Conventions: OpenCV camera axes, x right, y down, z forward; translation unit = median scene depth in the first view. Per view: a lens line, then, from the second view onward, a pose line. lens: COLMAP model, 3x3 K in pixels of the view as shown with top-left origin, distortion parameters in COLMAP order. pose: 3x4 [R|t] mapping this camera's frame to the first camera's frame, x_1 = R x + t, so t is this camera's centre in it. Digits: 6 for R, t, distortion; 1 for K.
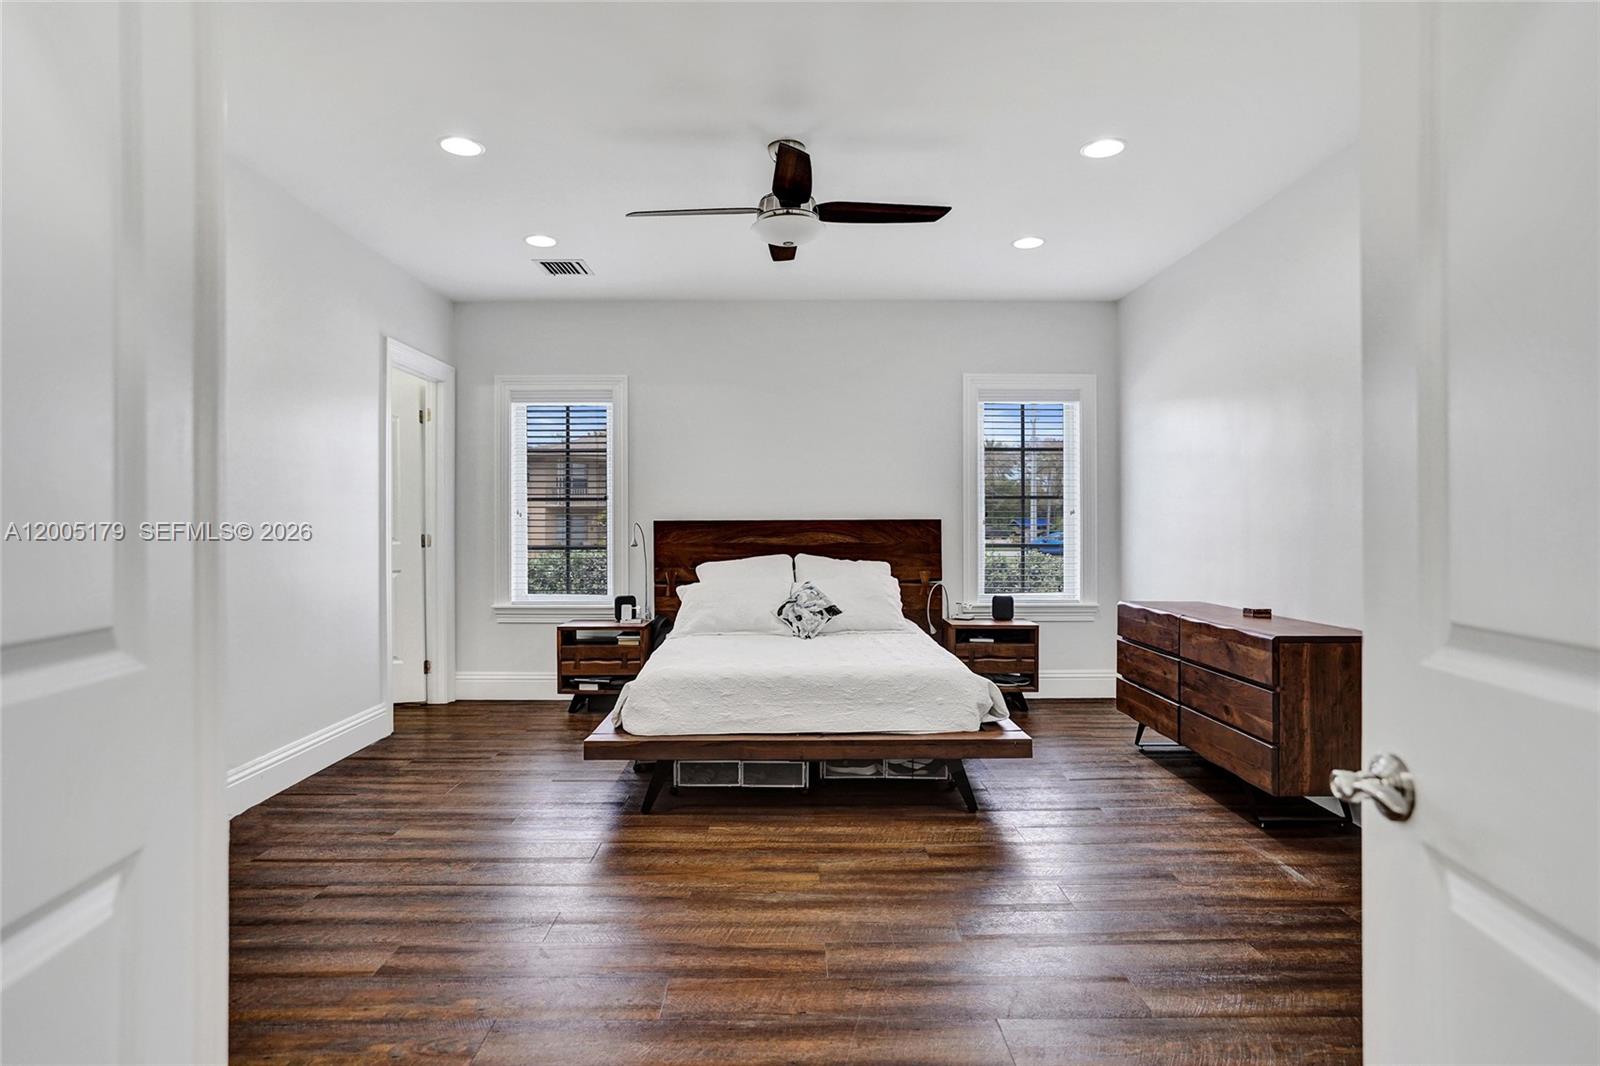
lens RADIAL K [[857.1, 0, 798.9], [0, 857.1, 529.4], [0, 0, 1]] dist [-0.048238, 0.000102]
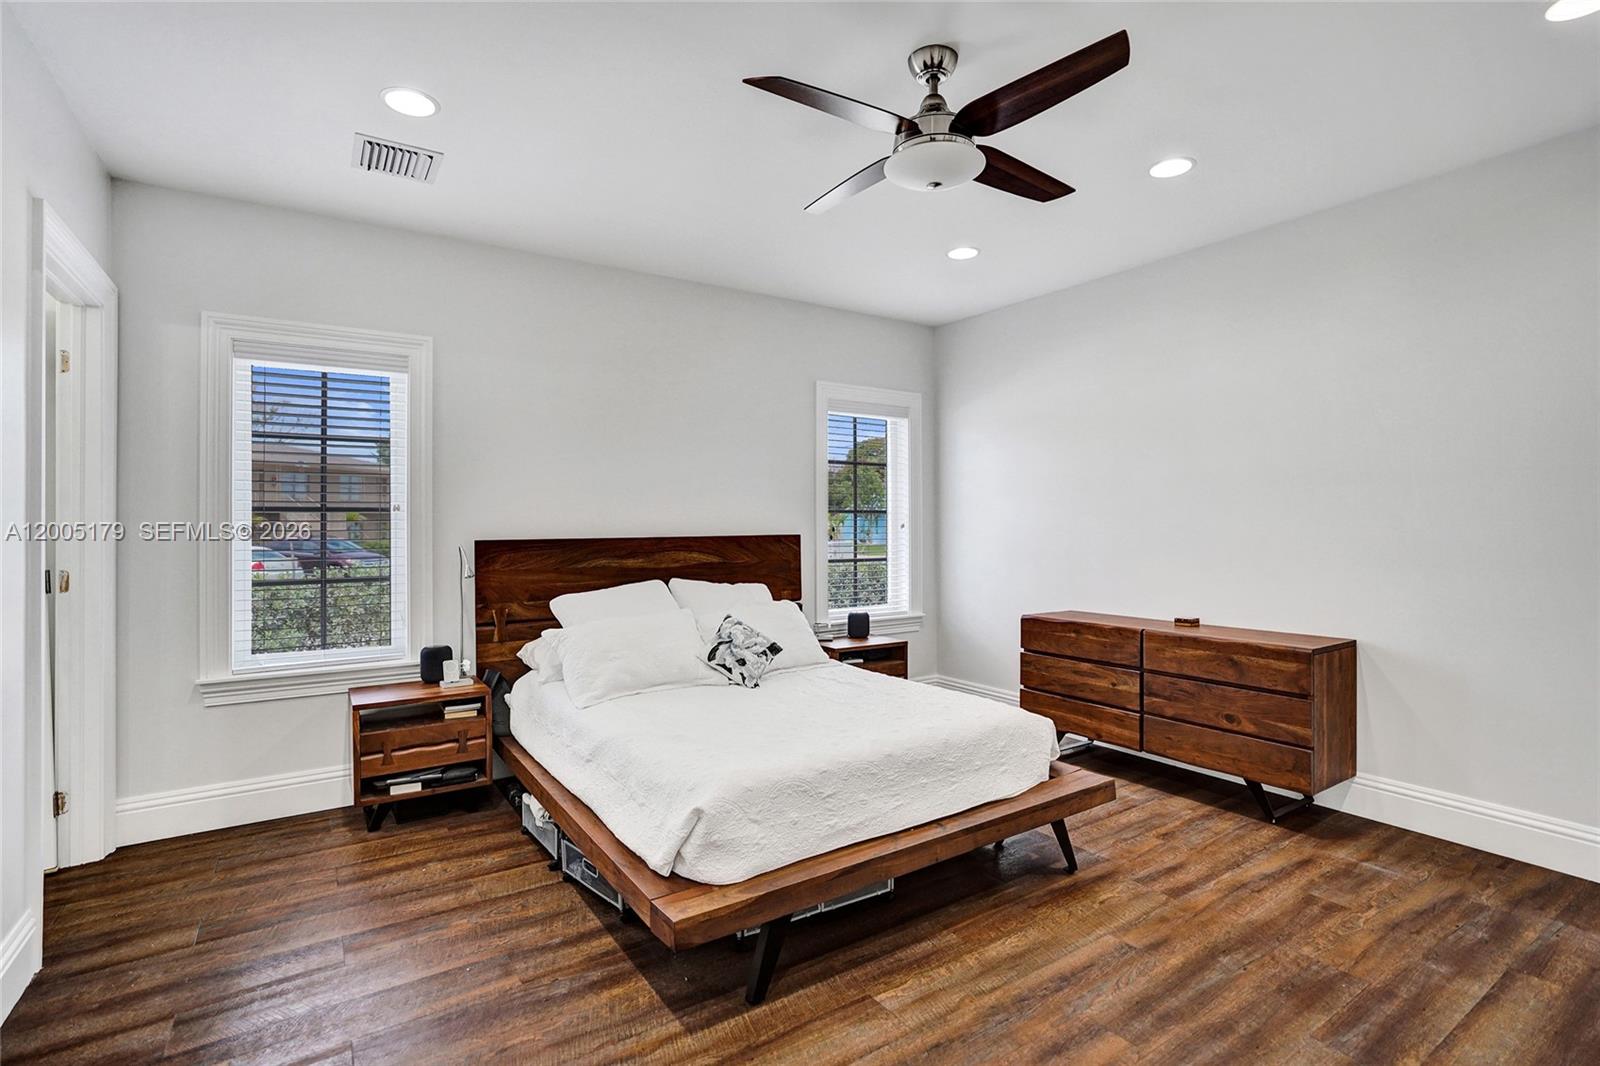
lens RADIAL K [[758.0, 0, 798.0], [0, 758.0, 525.8], [0, 0, 1]] dist [-0.054189, 0.023358]
pose [[0.838163, -0.004188, 0.545404, -0.292812], [0.006102, 0.999980, -0.001699, -0.020135], [-0.545386, 0.004752, 0.838172, 0.317680]]
